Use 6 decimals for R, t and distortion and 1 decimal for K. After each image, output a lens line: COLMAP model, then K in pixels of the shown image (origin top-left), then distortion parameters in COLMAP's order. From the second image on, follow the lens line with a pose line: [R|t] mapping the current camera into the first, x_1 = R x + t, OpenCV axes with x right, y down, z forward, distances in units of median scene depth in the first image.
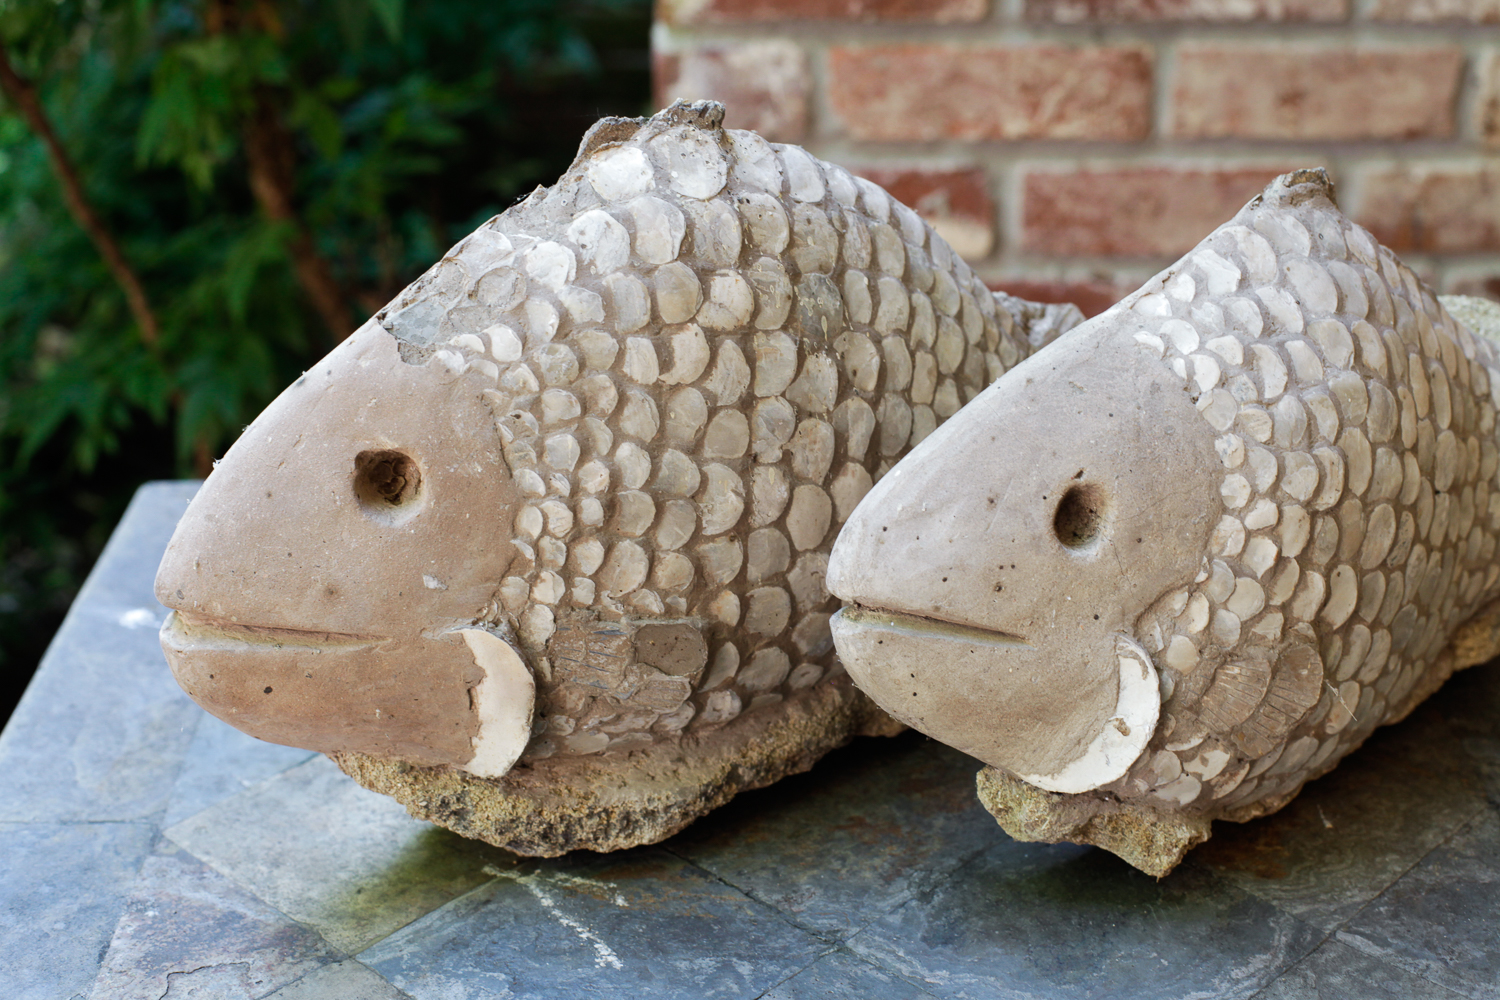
lens RADIAL K [[2306.7, 0, 740.5], [0, 2306.7, 477.4], [0, 0, 1]] dist [-0.185965, 0.082775]
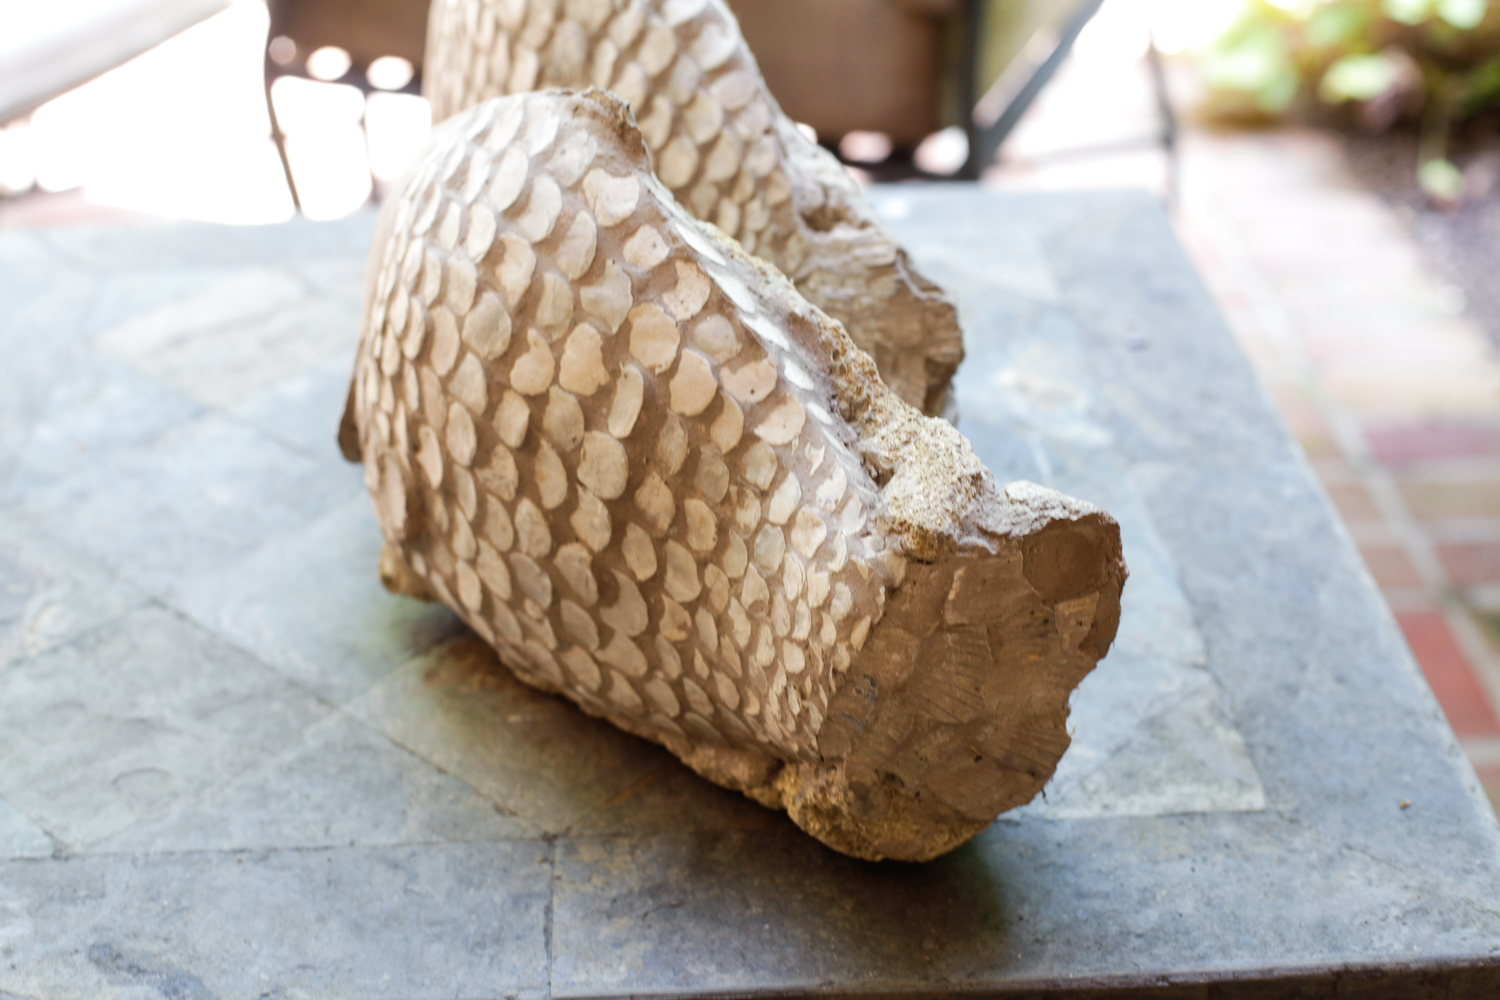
lens RADIAL K [[2270.2, 0, 753.5], [0, 2270.2, 475.8], [0, 0, 1]] dist [-0.160323, 0.068644]
pose [[0.044959, 0.496814, -0.866692, 1.160308], [-0.380152, 0.810806, 0.445059, -0.453050], [0.923831, 0.309465, 0.225318, 0.901485]]
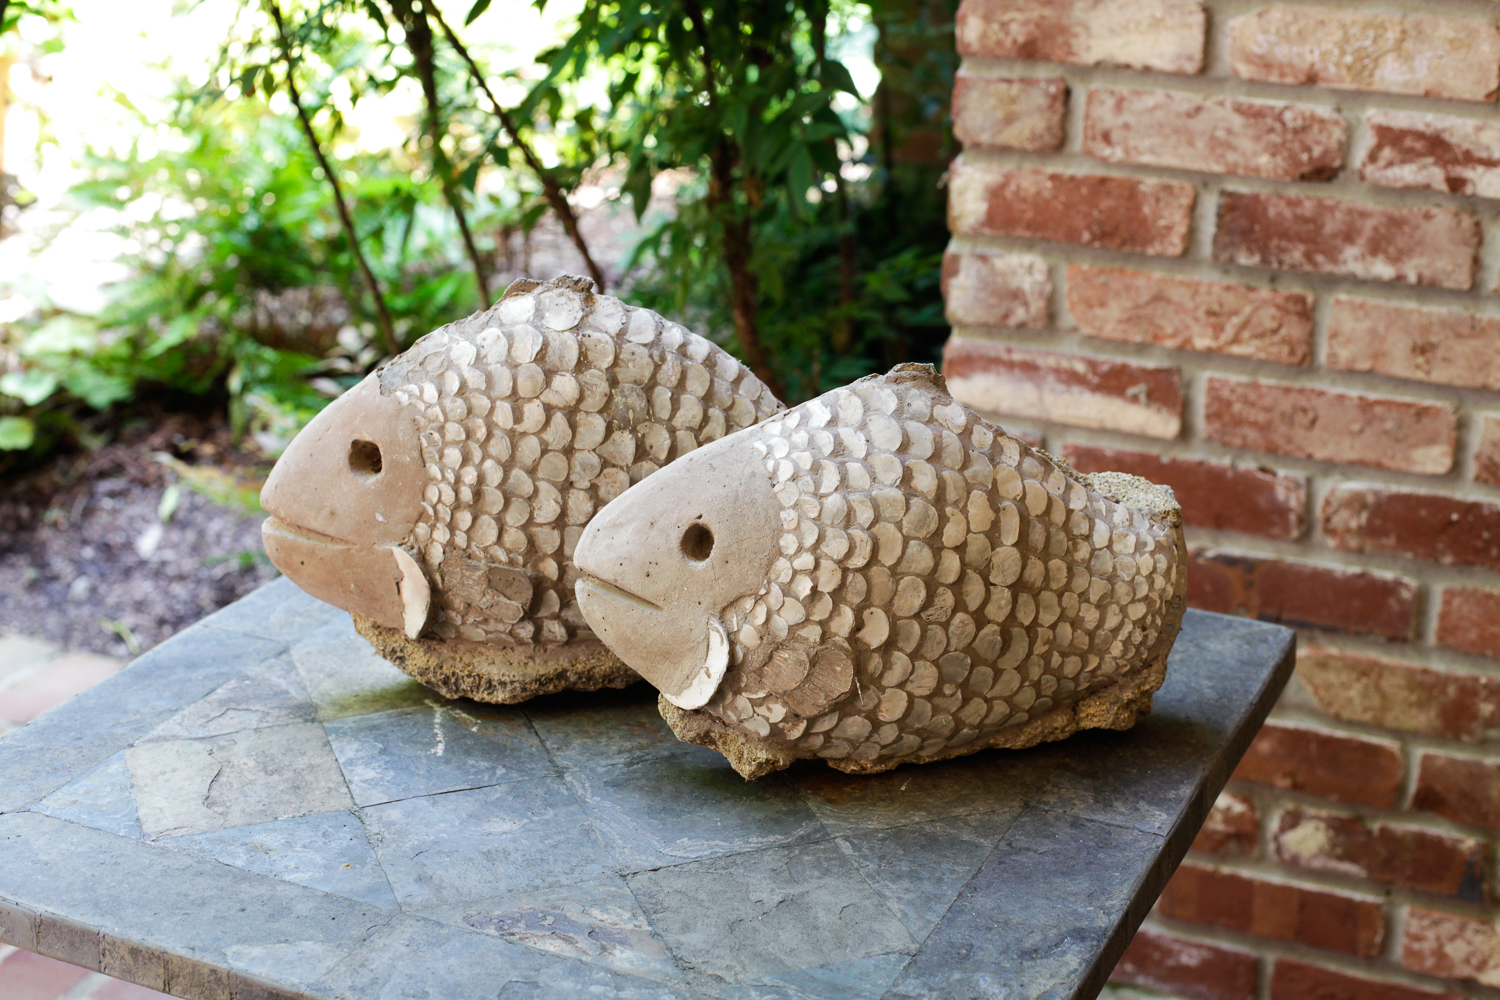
lens RADIAL K [[2270.2, 0, 753.5], [0, 2270.2, 475.8], [0, 0, 1]] dist [-0.160323, 0.068644]
pose [[0.901280, 0.159796, -0.402691, 0.806016], [-0.186807, 0.981985, -0.028430, 0.008492], [0.390893, 0.100848, 0.914895, -0.494593]]
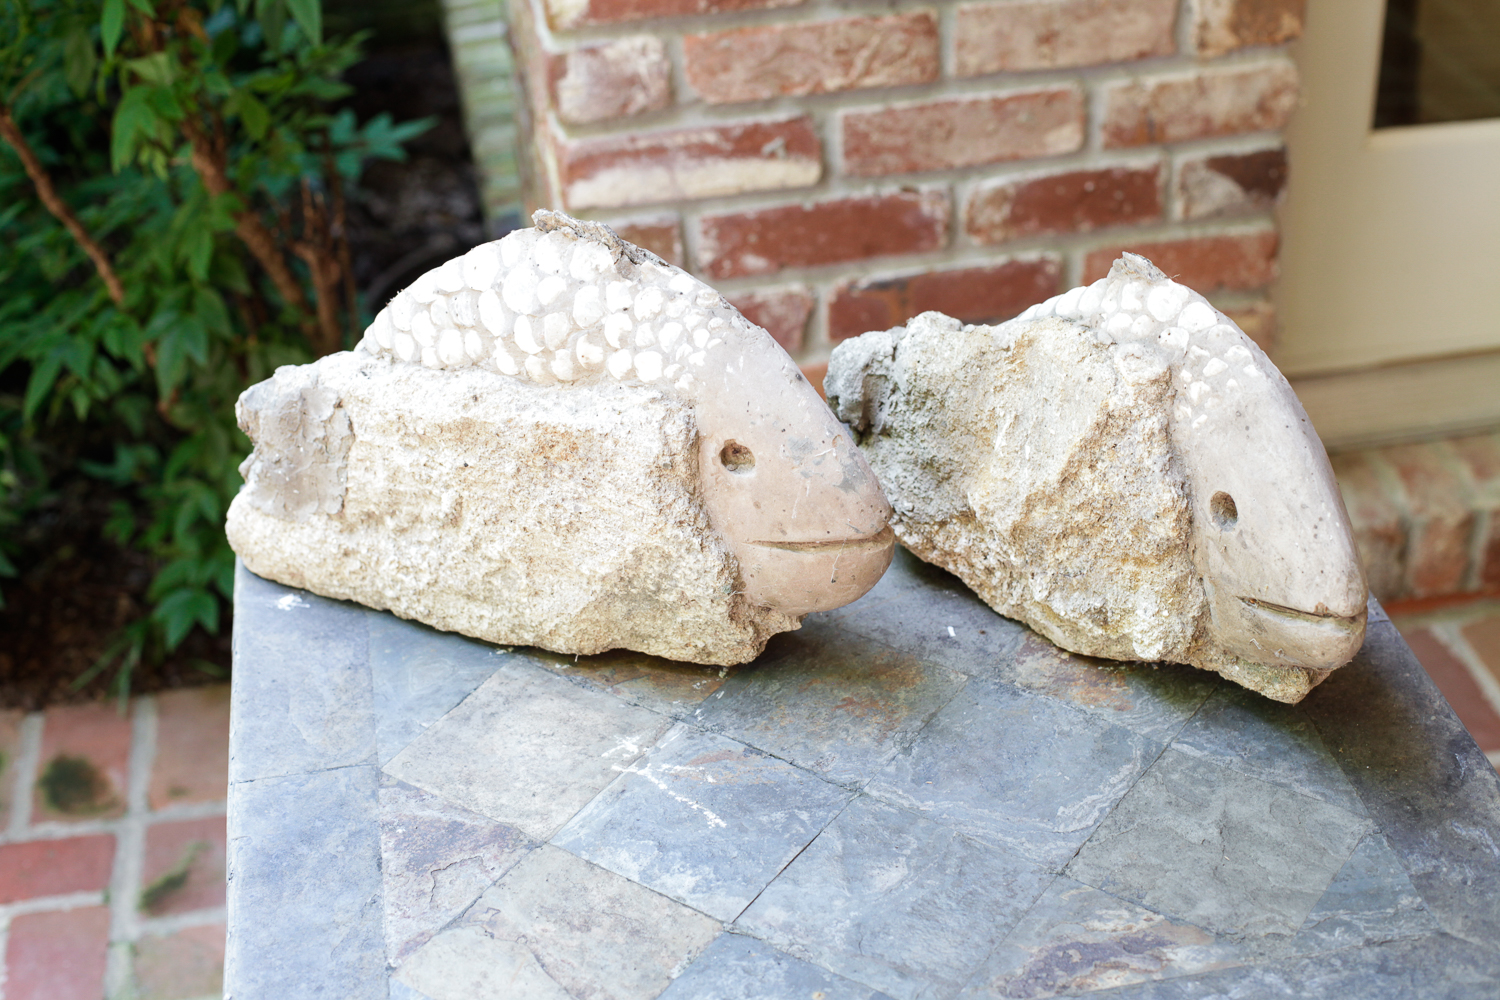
lens RADIAL K [[2270.2, 0, 753.5], [0, 2270.2, 475.8], [0, 0, 1]] dist [-0.160323, 0.068644]
pose [[0.986418, -0.114946, 0.117332, -0.182111], [0.098443, 0.985544, 0.137887, -0.223909], [-0.131486, -0.124464, 0.983474, -0.469246]]
